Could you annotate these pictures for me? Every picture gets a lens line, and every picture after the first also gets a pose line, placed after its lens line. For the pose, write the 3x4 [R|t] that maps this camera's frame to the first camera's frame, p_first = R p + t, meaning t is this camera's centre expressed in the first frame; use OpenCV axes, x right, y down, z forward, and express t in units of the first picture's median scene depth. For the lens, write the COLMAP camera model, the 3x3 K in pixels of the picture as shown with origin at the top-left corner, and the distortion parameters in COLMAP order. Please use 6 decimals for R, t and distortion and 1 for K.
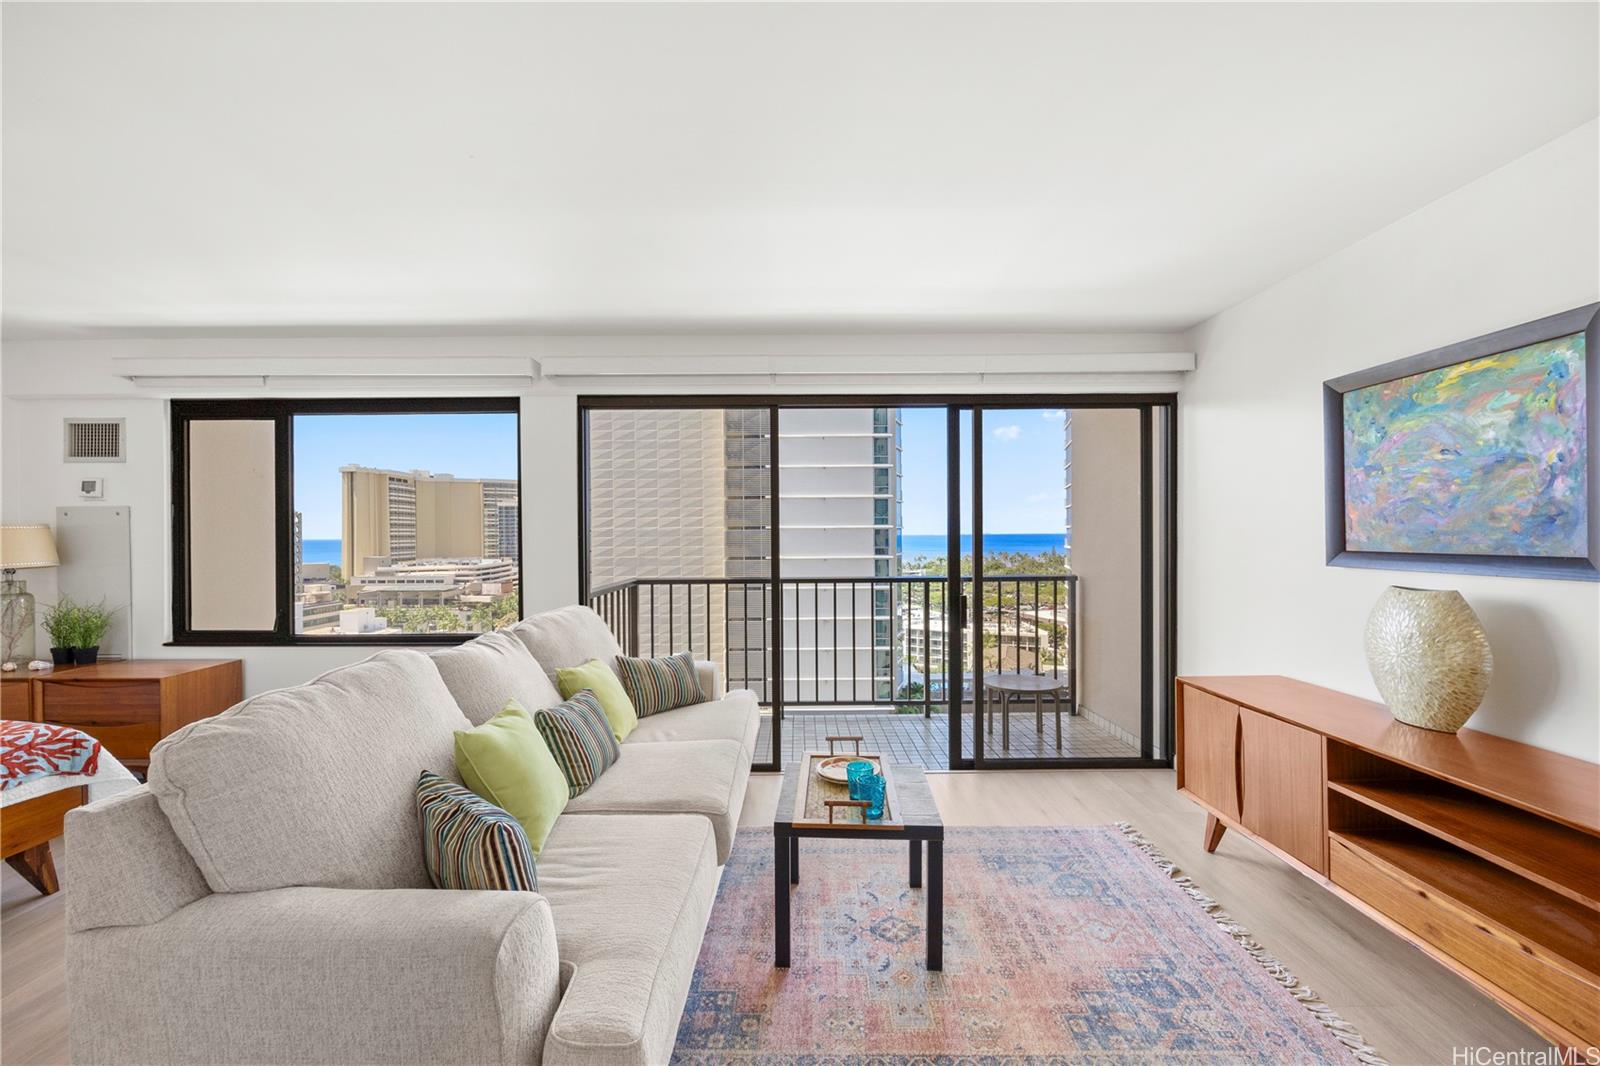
lens RADIAL K [[634.9, 0, 799.0], [0, 634.9, 537.1], [0, 0, 1]] dist [-0.005740, 0.001779]
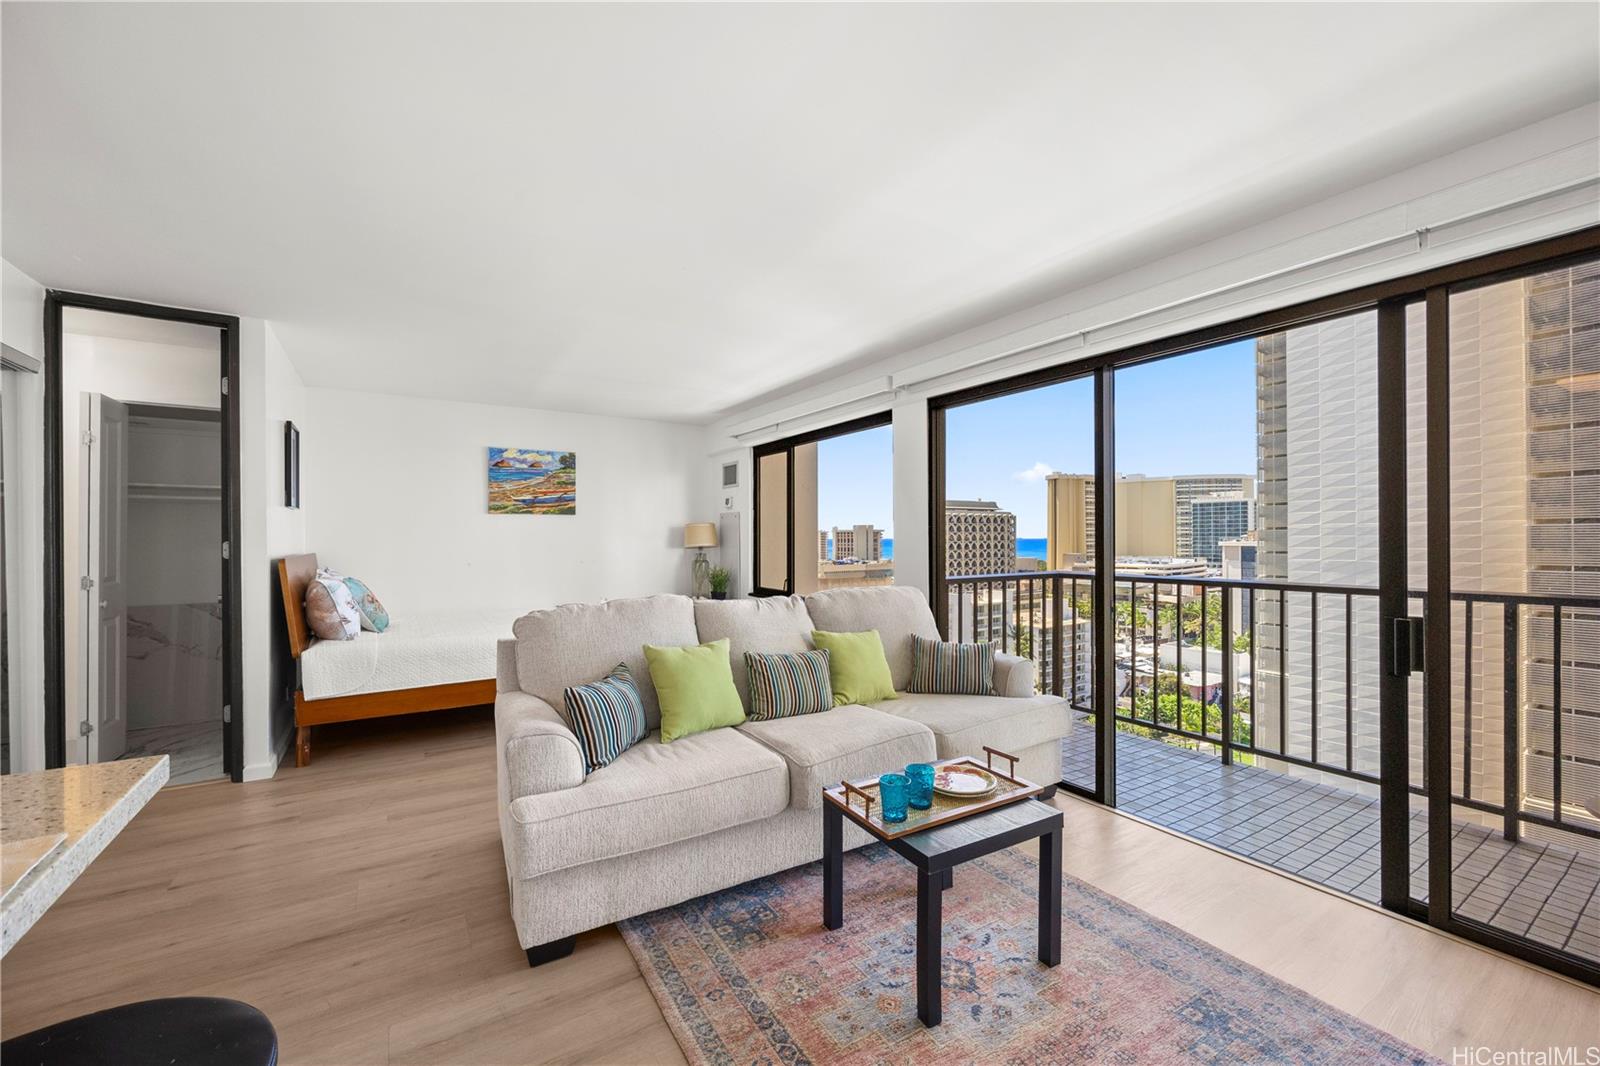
lens RADIAL K [[634.9, 0, 797.5], [0, 634.9, 535.2], [0, 0, 1]] dist [-0.005740, 0.001779]
pose [[0.538506, 0.001453, -0.842620, 0.672567], [-0.002062, 0.999998, 0.000406, 0.021438], [0.842619, 0.001518, 0.538508, 0.315987]]
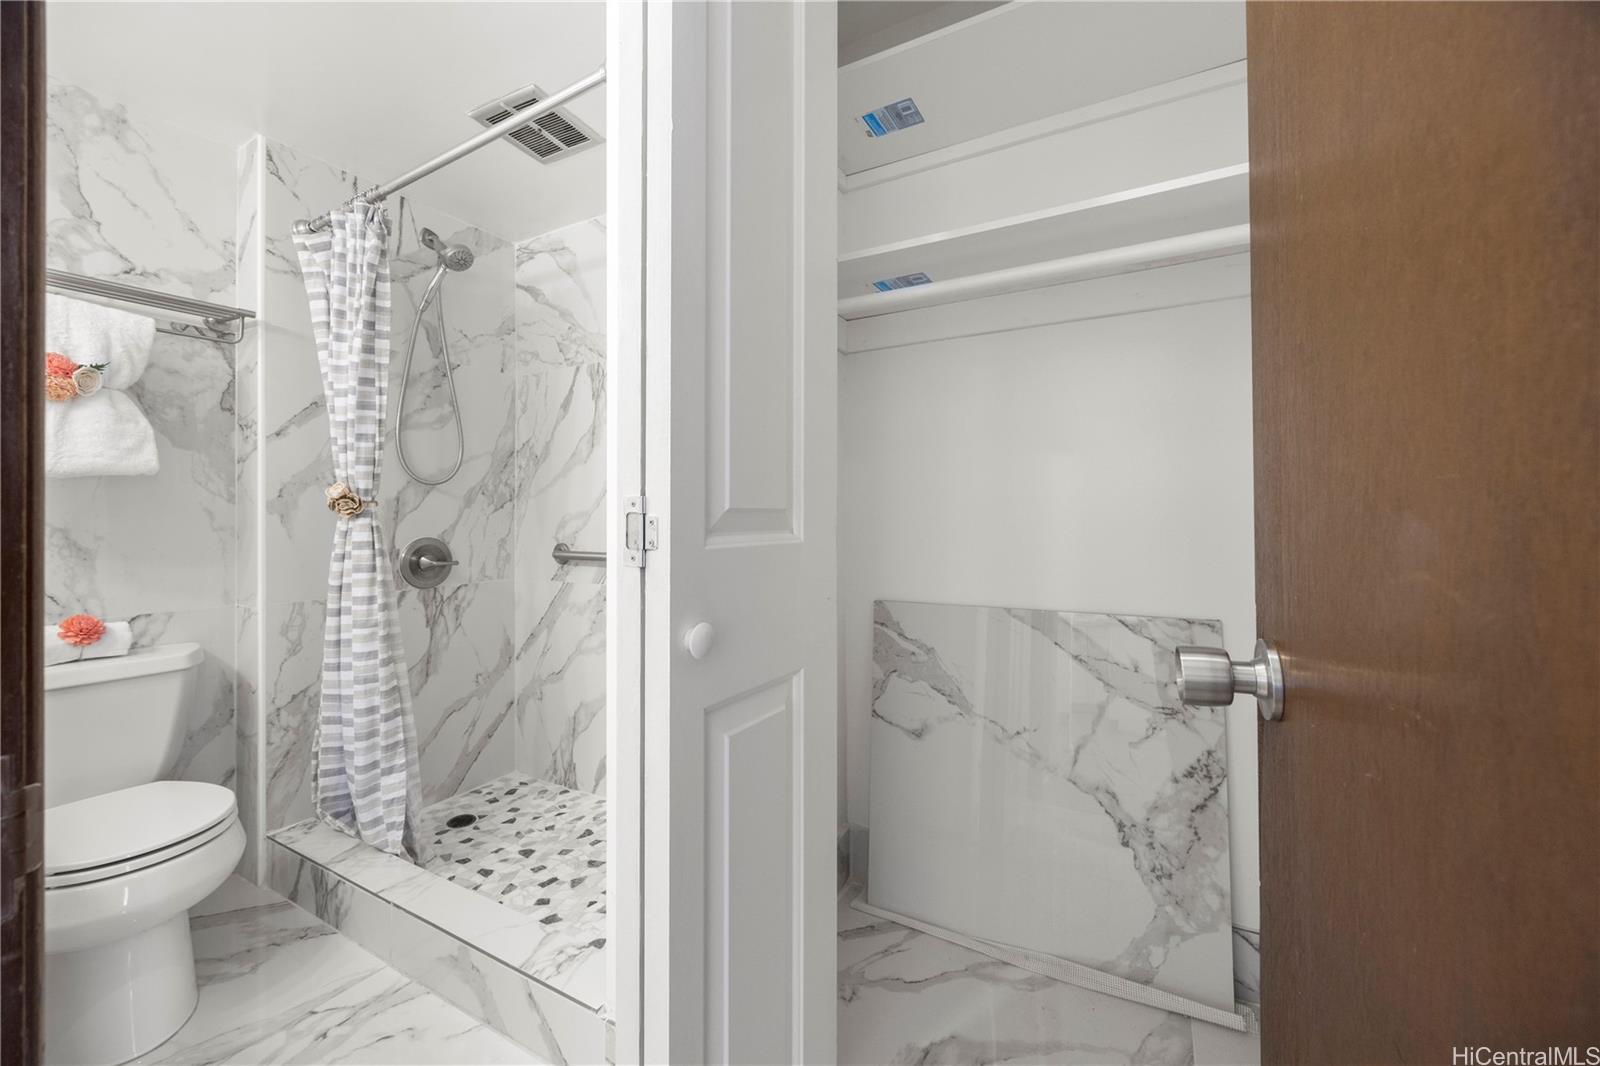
lens RADIAL K [[634.9, 0, 789.6], [0, 634.9, 520.6], [0, 0, 1]] dist [-0.005740, 0.001779]
pose [[-0.492525, 0.013078, -0.870200, -1.106718], [0.004117, 0.999911, 0.012697, 0.123680], [0.870288, 0.002671, -0.492535, -0.051083]]
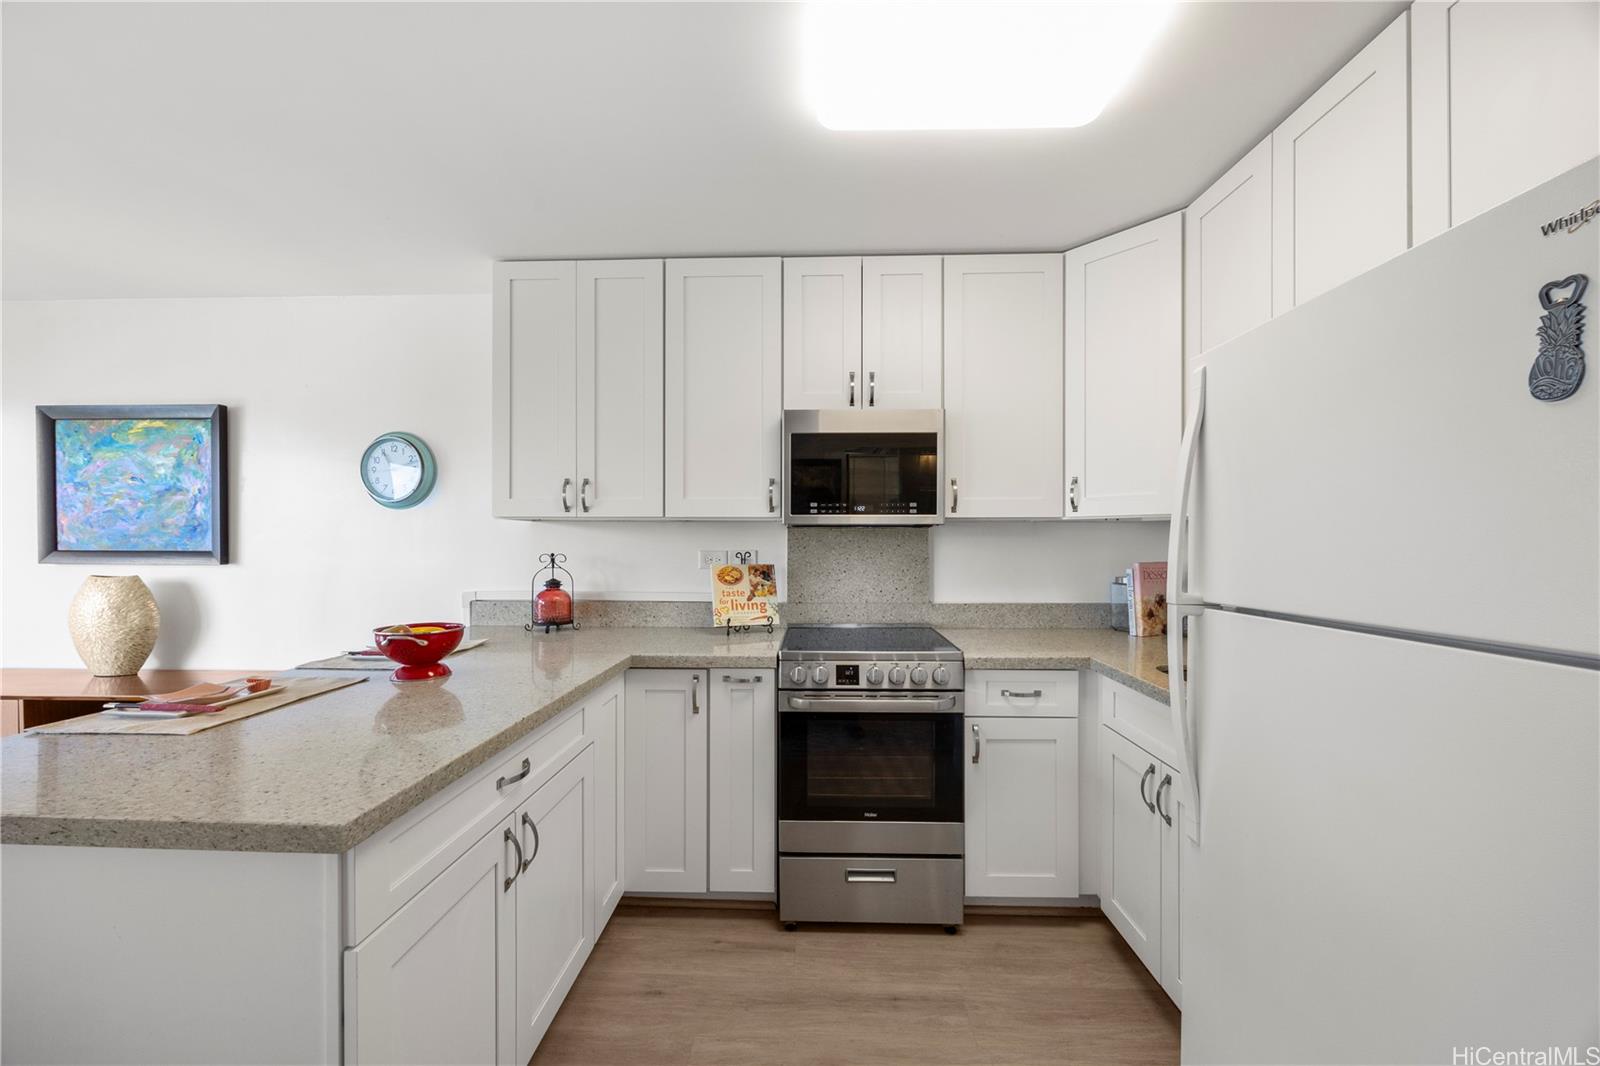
lens RADIAL K [[634.9, 0, 791.1], [0, 634.9, 536.1], [0, 0, 1]] dist [-0.005740, 0.001779]
pose [[0.050431, 0.005711, 0.998711, -0.263036], [0.002750, 0.999979, -0.005857, 0.004536], [-0.998724, 0.003041, 0.050414, -0.450046]]
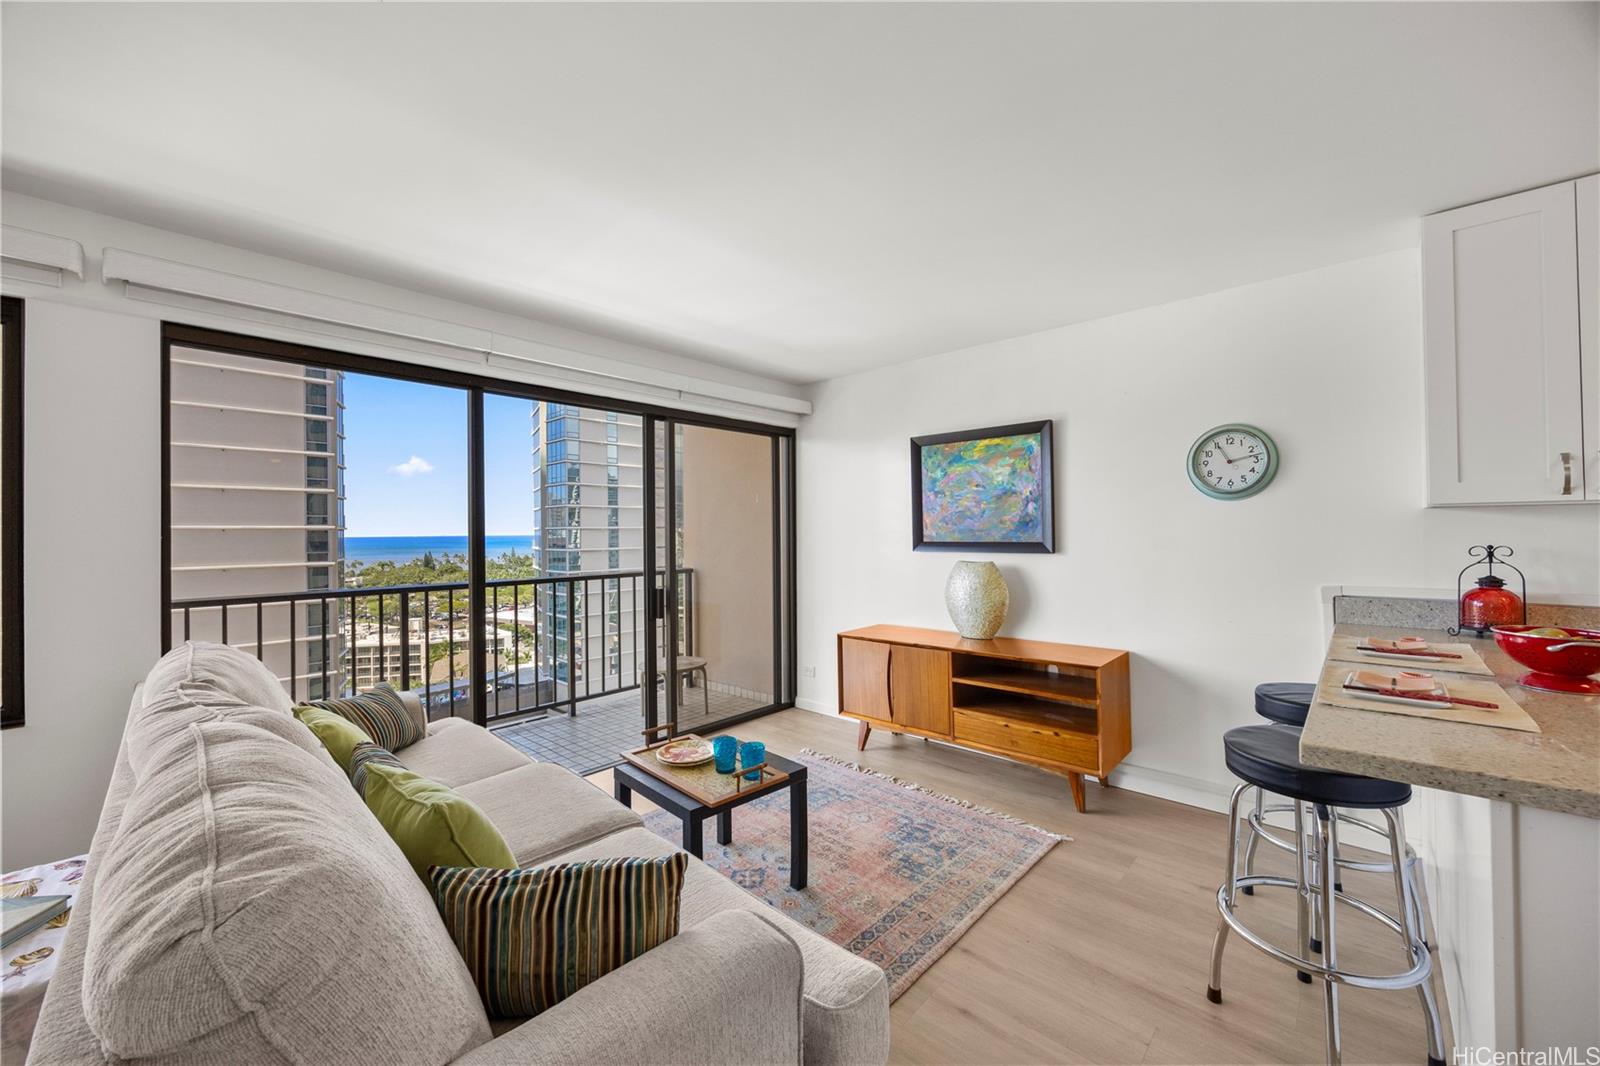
lens RADIAL K [[609.9, 0, 795.9], [0, 609.9, 522.6], [0, 0, 1]] dist [-0.002039, -0.000758]
pose [[0.685787, 0.010747, 0.727723, -0.520687], [0.008279, 0.999711, -0.022566, 0.005338], [-0.727755, 0.021500, 0.685500, 0.151369]]
